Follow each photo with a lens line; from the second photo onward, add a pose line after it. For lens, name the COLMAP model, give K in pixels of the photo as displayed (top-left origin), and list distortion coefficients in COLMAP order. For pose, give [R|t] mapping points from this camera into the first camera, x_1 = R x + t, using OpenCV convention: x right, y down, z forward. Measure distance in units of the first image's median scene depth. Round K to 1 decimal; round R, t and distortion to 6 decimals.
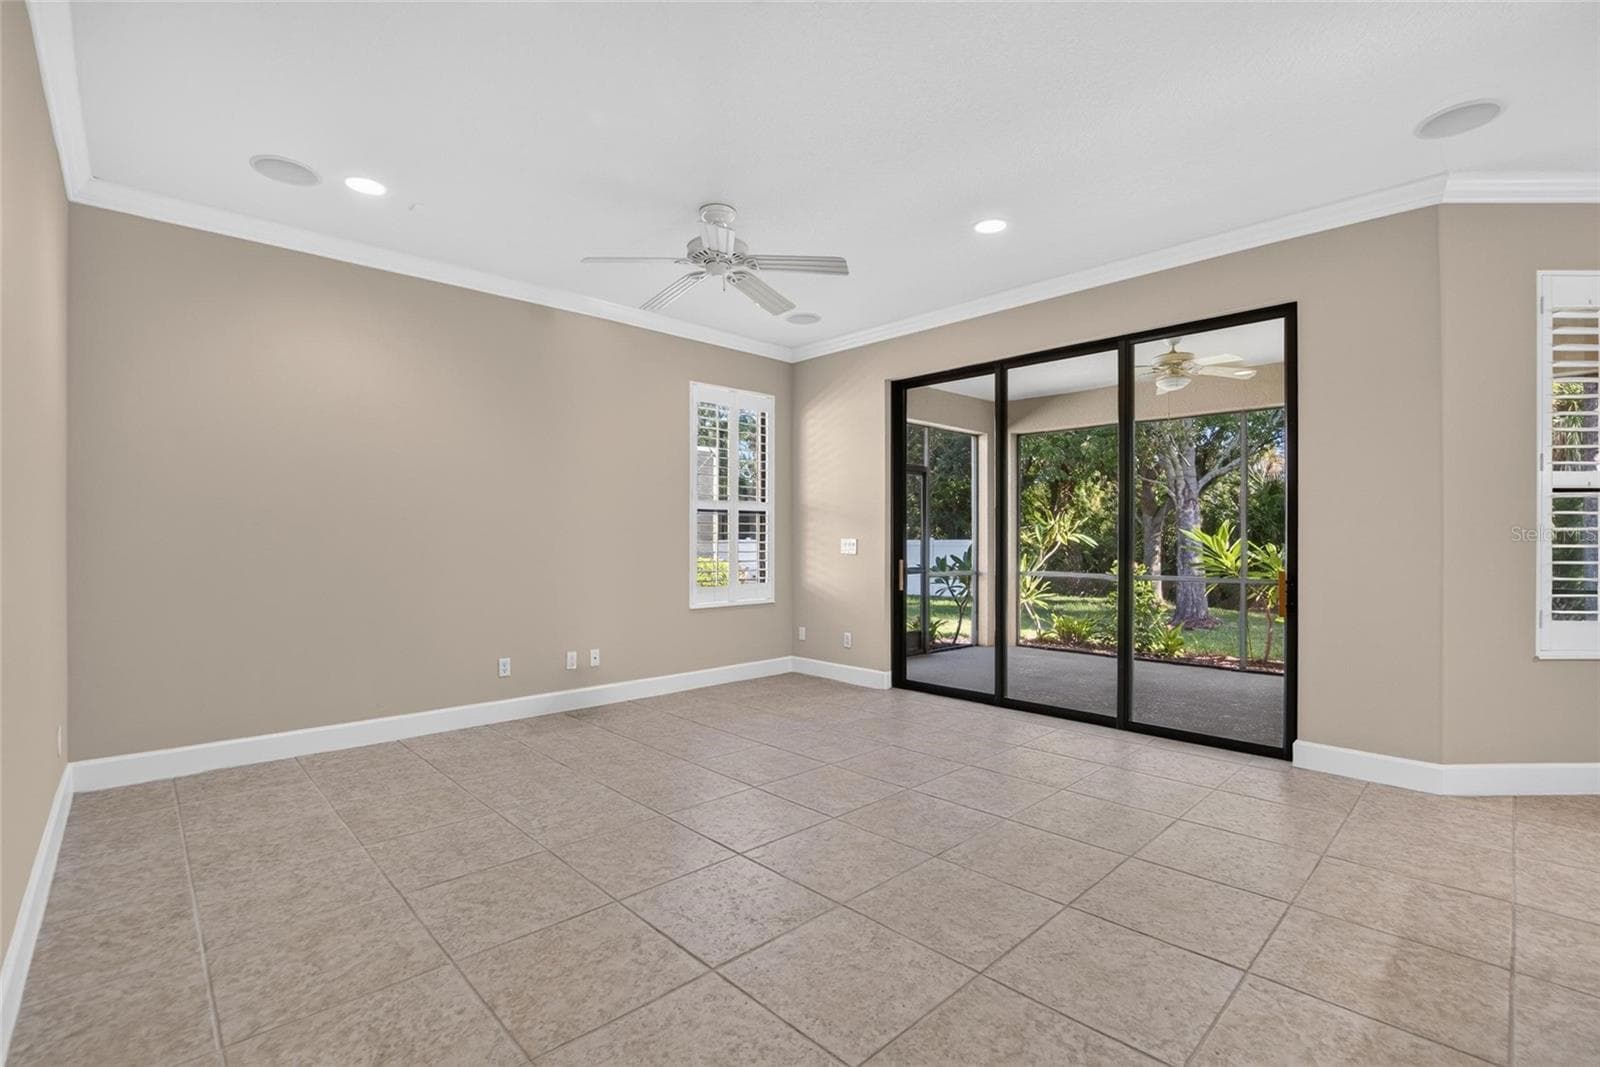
lens RADIAL K [[716.0, 0, 790.8], [0, 716.0, 539.1], [0, 0, 1]] dist [-0.045298, 0.010400]
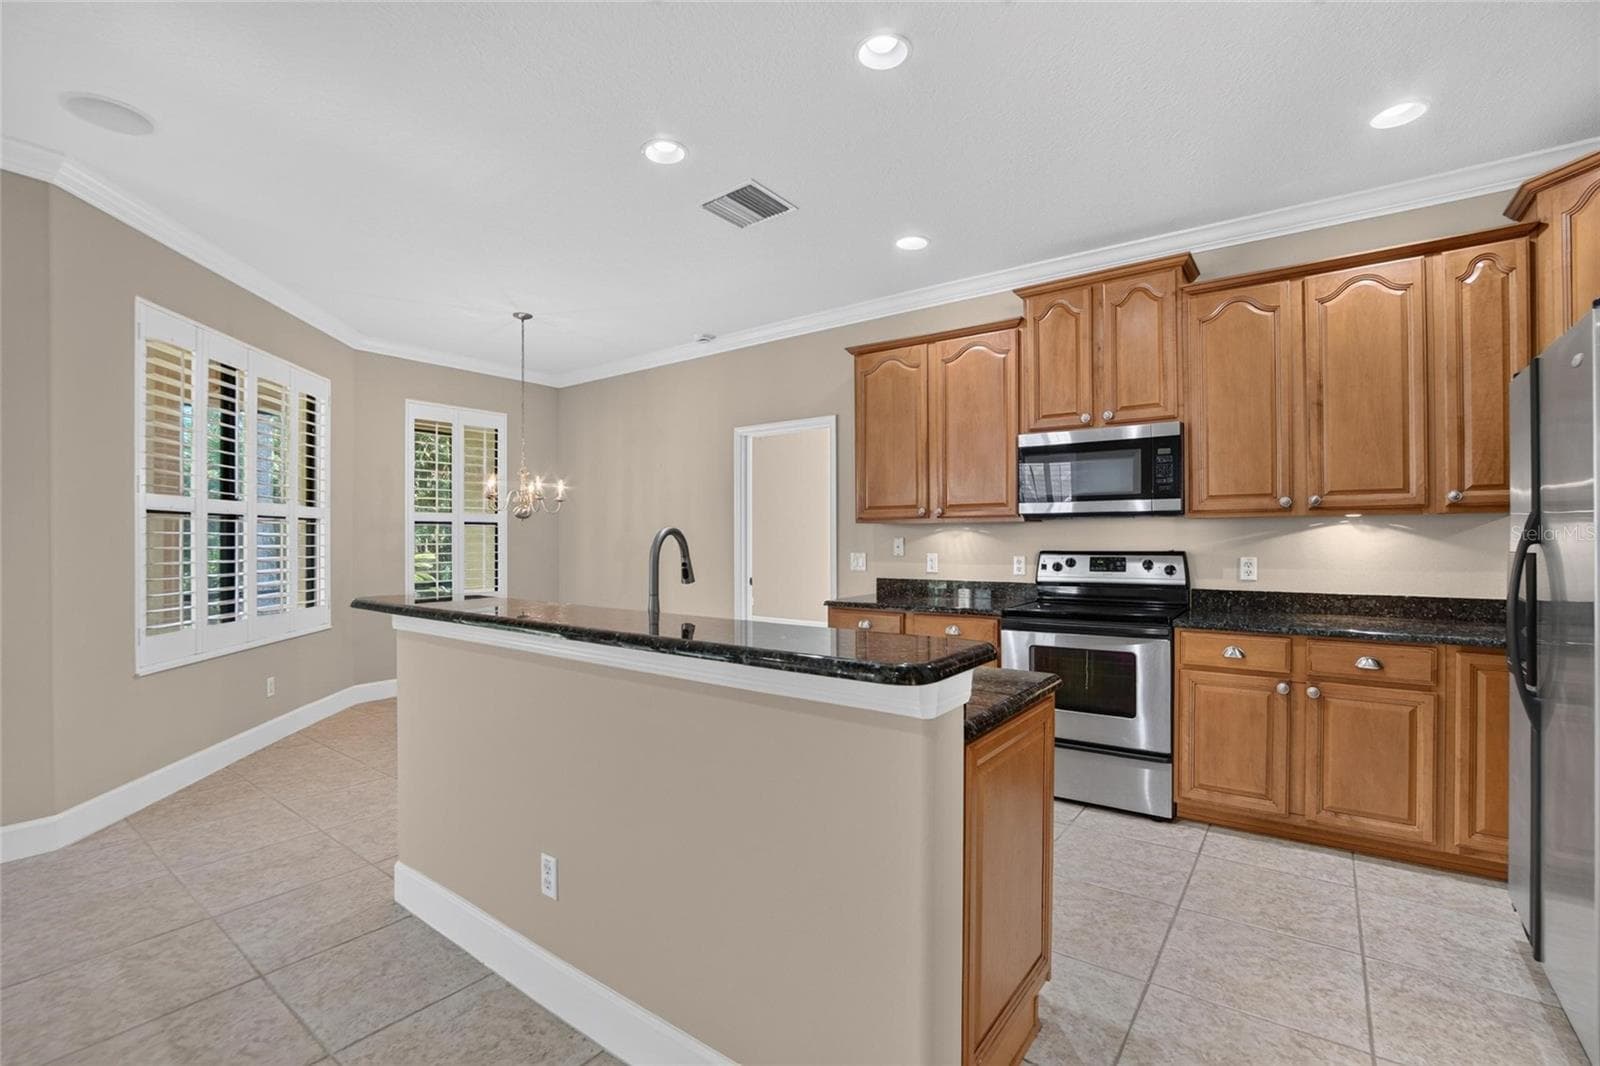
lens RADIAL K [[711.9, 0, 781.7], [0, 711.9, 538.7], [0, 0, 1]] dist [-0.012686, 0.000206]
pose [[-0.147228, -0.002686, 0.989099, -0.056791], [0.000957, 0.999995, 0.002858, -0.020789], [-0.989102, 0.001367, -0.147225, 0.131360]]
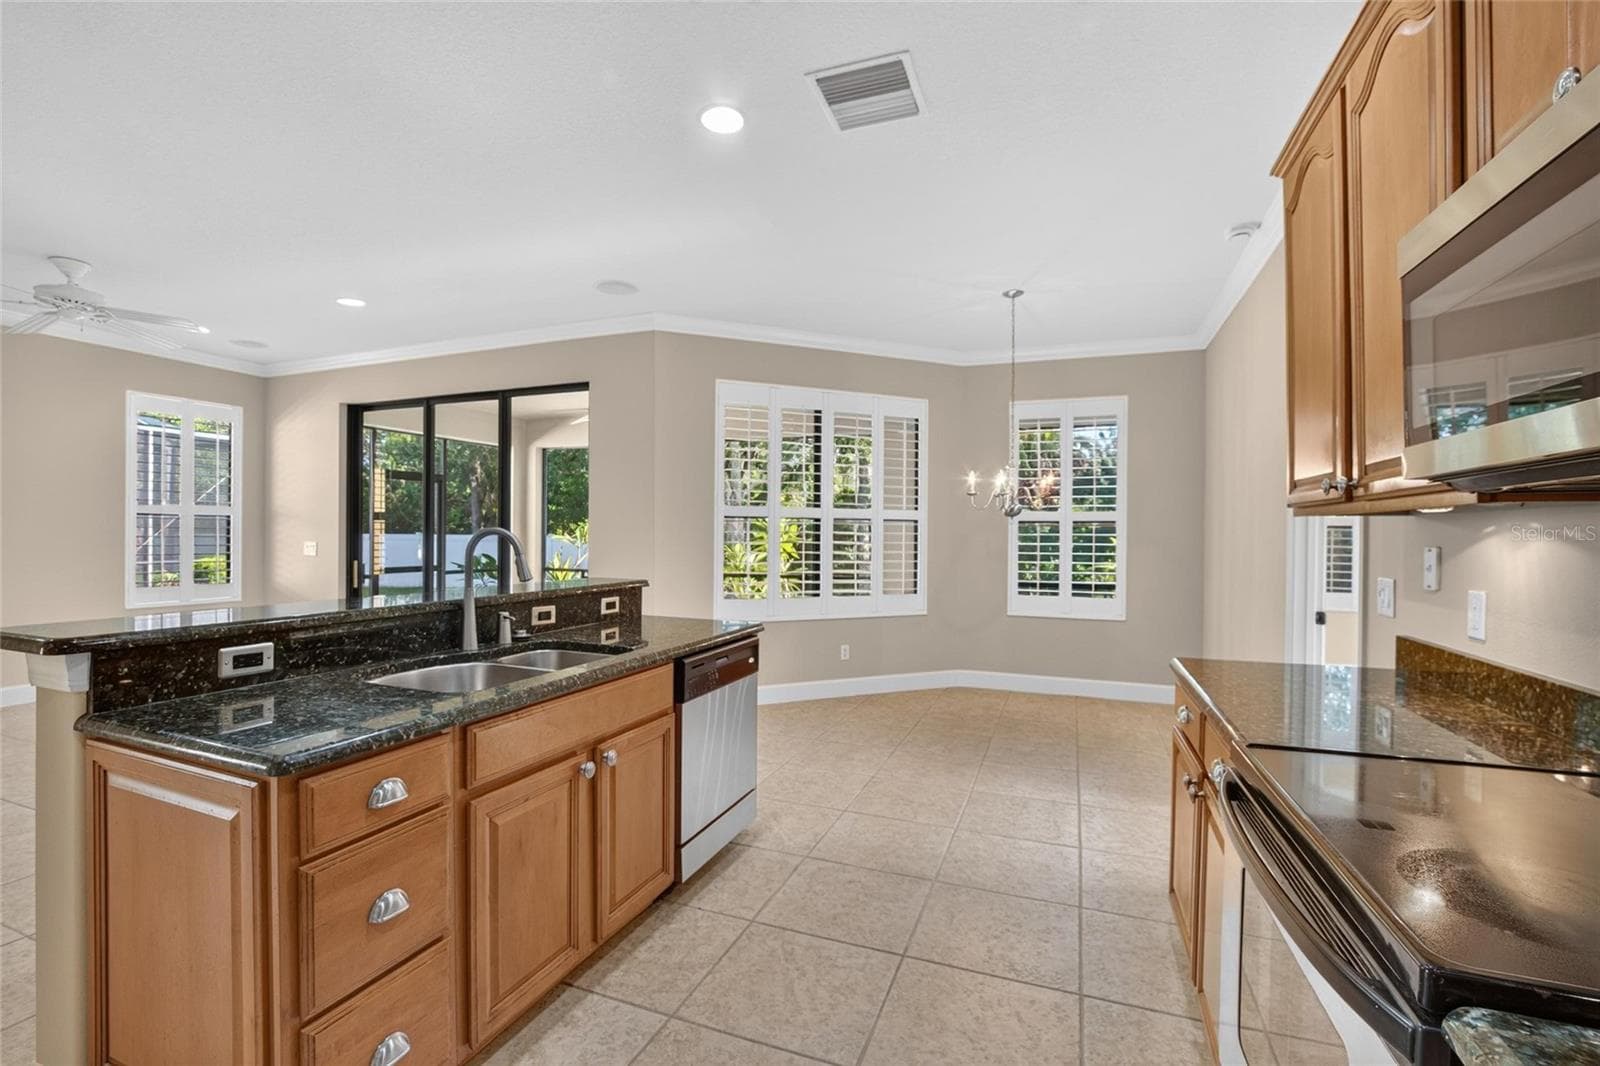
lens RADIAL K [[711.9, 0, 781.7], [0, 711.9, 538.7], [0, 0, 1]] dist [-0.012686, 0.000206]
pose [[0.911788, 0.004997, 0.410631, 0.348773], [-0.008810, 0.999934, 0.007393, -0.023385], [-0.410567, -0.010359, 0.911772, -0.363737]]
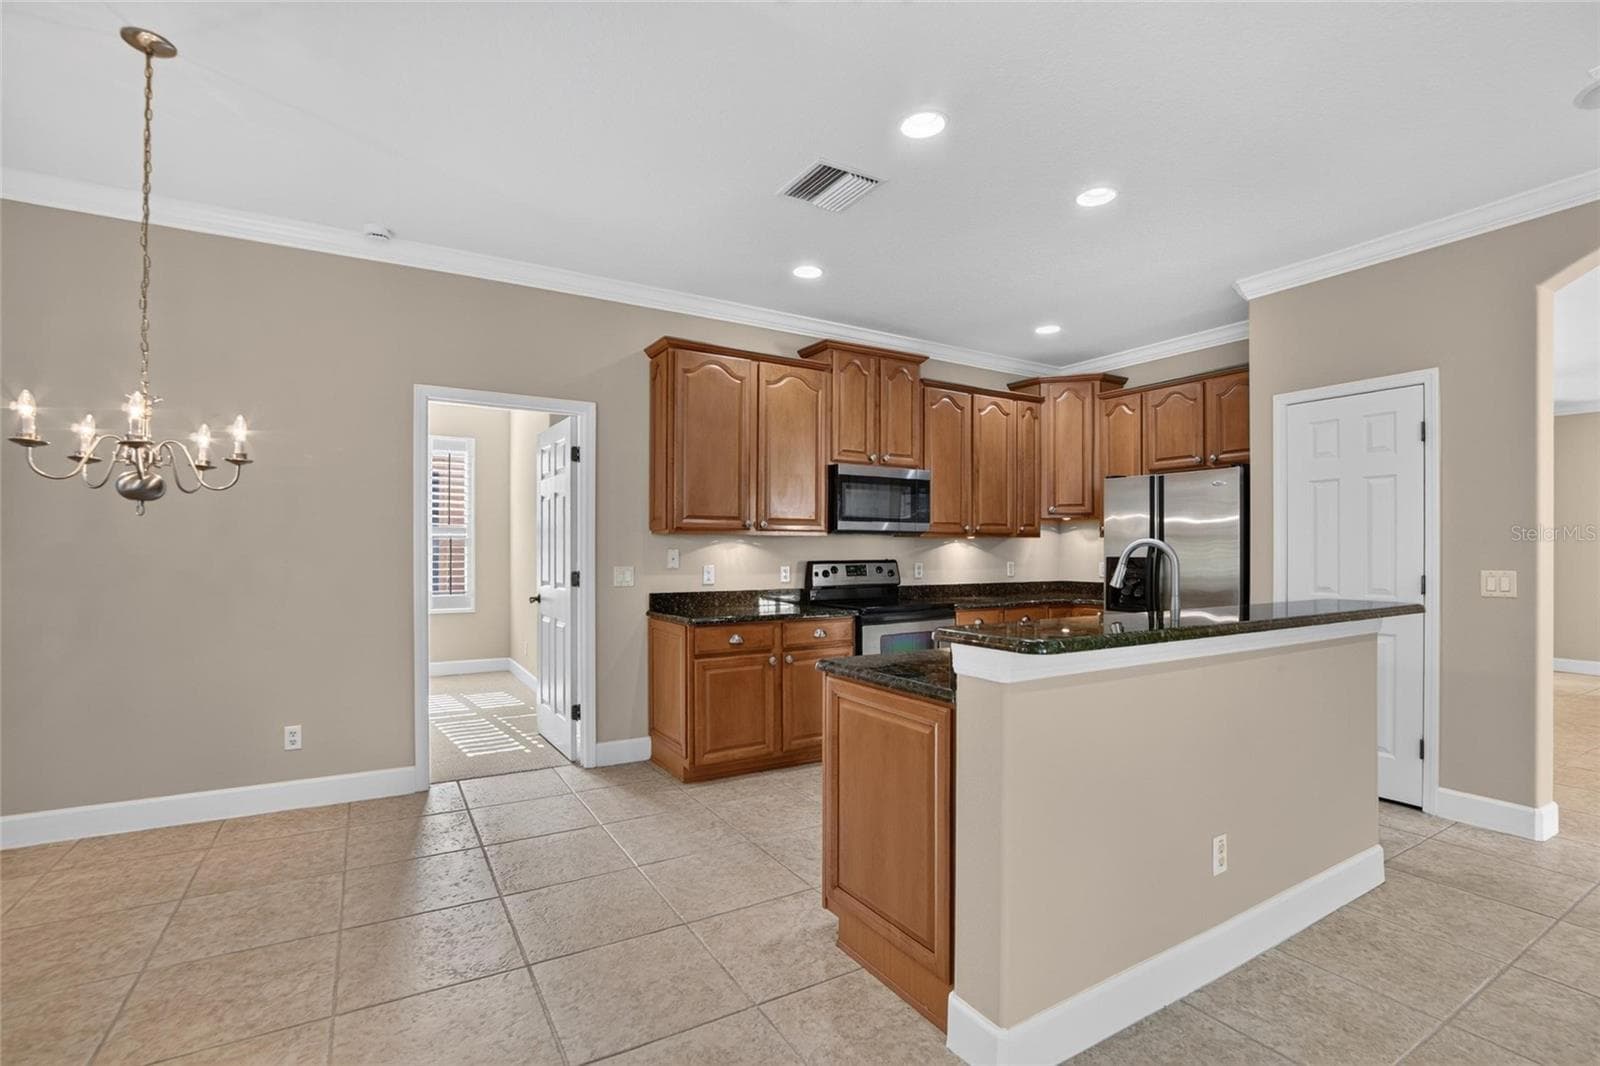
lens RADIAL K [[727.0, 0, 795.9], [0, 727.0, 554.5], [0, 0, 1]] dist [-0.039709, -0.000025]
pose [[-0.974253, -0.008914, 0.225282, 0.496587], [-0.006619, 0.999918, 0.010940, -0.023317], [-0.225361, 0.009167, -0.974232, 0.672375]]
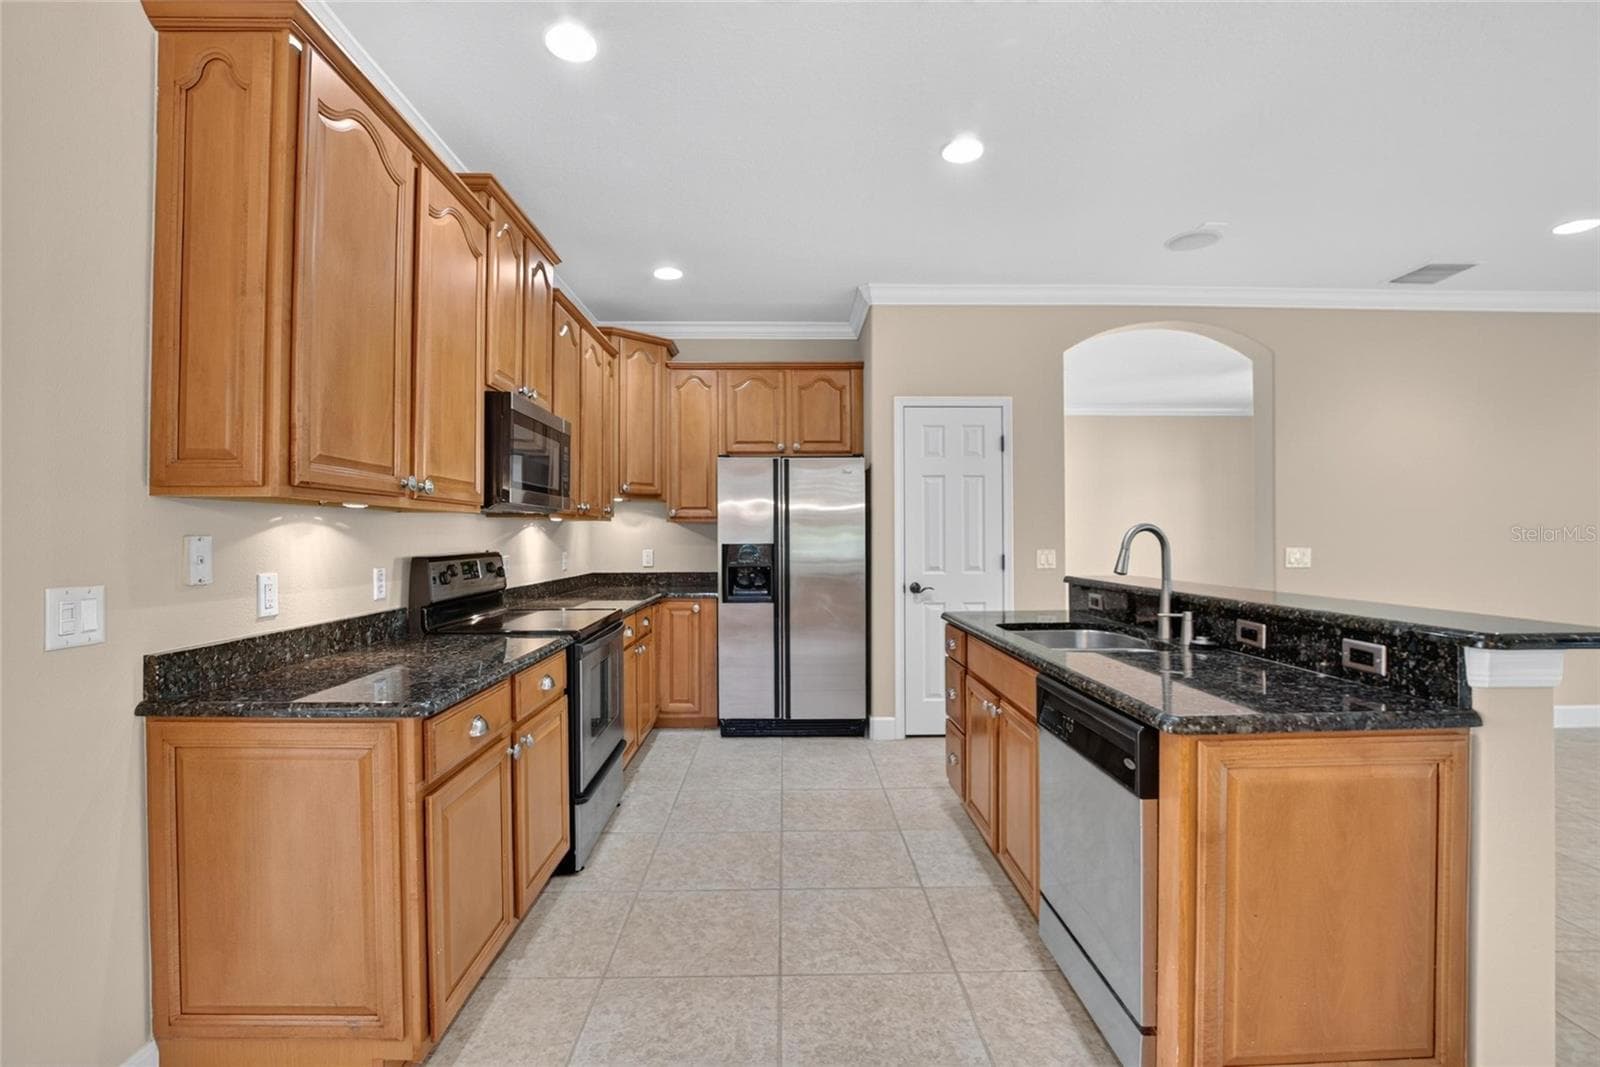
lens RADIAL K [[716.0, 0, 790.8], [0, 716.0, 539.1], [0, 0, 1]] dist [-0.045298, 0.010400]
pose [[-0.677204, -0.002410, -0.735792, 0.897226], [-0.004255, 0.999991, 0.000641, -0.018962], [0.735783, 0.003565, -0.677208, 0.280830]]
